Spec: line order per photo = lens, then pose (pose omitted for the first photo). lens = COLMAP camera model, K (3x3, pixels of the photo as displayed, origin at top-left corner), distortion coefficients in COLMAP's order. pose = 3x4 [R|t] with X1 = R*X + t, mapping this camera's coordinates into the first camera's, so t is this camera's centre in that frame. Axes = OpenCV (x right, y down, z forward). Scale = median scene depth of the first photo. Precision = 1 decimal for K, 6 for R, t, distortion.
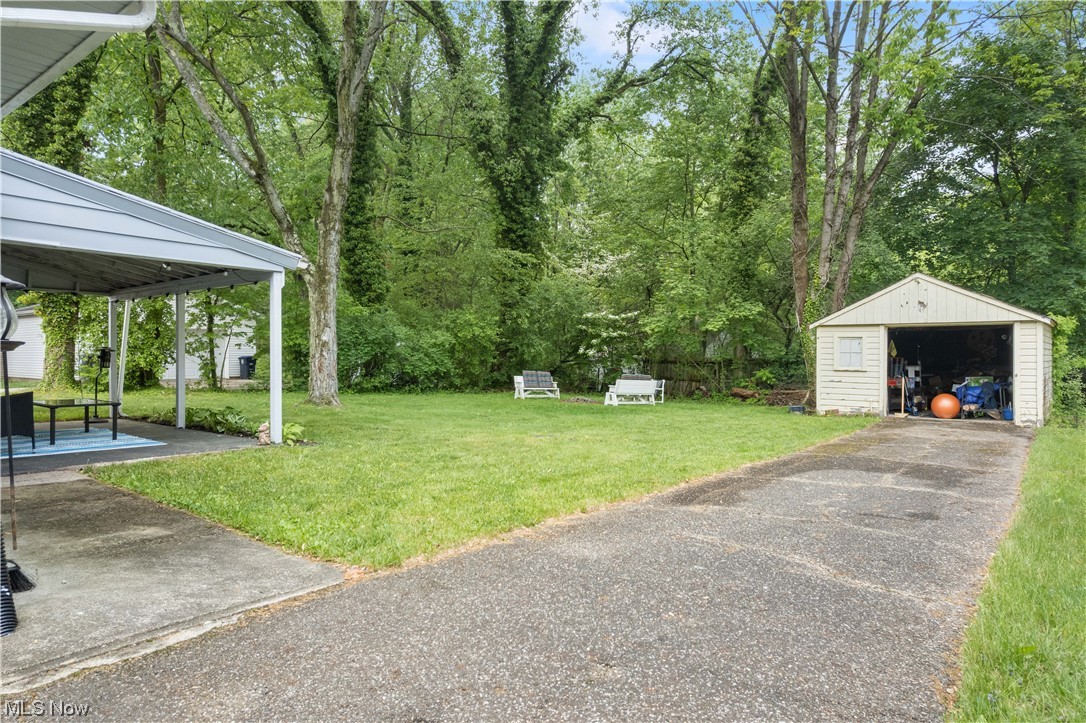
lens RADIAL K [[698.4, 0, 543.0], [0, 698.4, 361.5], [0, 0, 1]] dist [-0.083956, 0.074211]
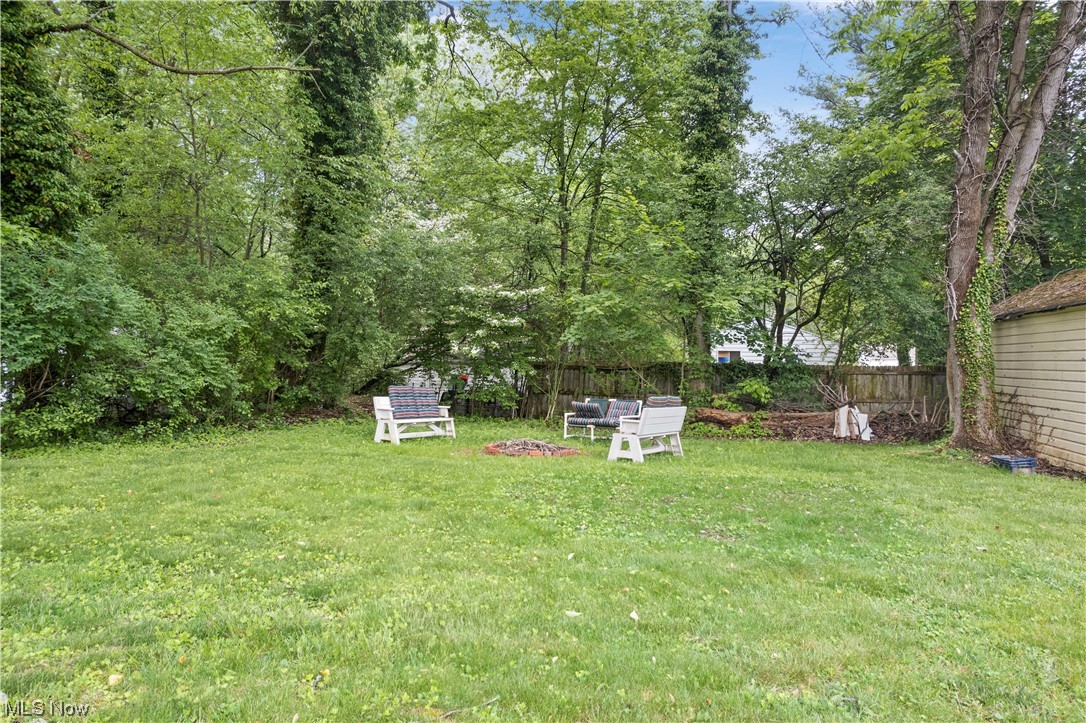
lens RADIAL K [[698.4, 0, 543.0], [0, 698.4, 361.5], [0, 0, 1]] dist [-0.083956, 0.074211]
pose [[0.917829, 0.005070, 0.396943, -0.137147], [-0.005631, 0.999984, 0.000248, -0.006017], [-0.396935, -0.002462, 0.917843, 0.520331]]
